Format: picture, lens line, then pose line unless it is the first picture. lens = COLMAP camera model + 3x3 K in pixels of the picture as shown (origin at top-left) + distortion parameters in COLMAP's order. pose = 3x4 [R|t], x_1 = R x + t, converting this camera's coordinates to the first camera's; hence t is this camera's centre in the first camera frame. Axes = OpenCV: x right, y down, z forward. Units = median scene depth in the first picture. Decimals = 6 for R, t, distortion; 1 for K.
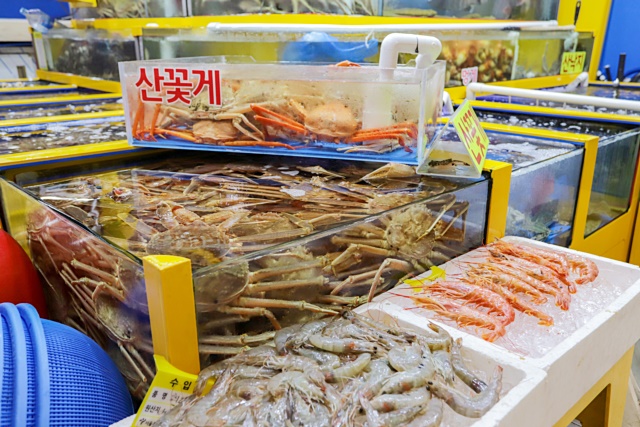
lens RADIAL K [[532.7, 0, 320.0], [0, 532.7, 213.5], [0, 0, 1]] dist [-0.010696, -0.006203]
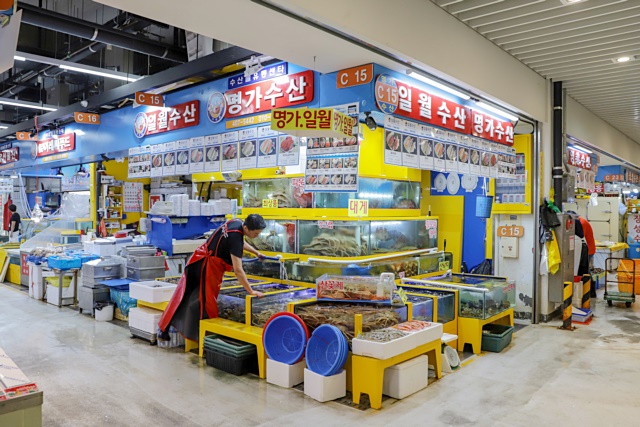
lens RADIAL K [[508.7, 0, 320.0], [0, 508.7, 213.5], [0, 0, 1]] dist [-0.111213, 0.001005]
pose [[0.994887, 0.009399, 0.100561, -0.405358], [0.022331, 0.950548, -0.309773, 0.240046], [-0.098499, 0.310435, 0.945478, -1.529576]]
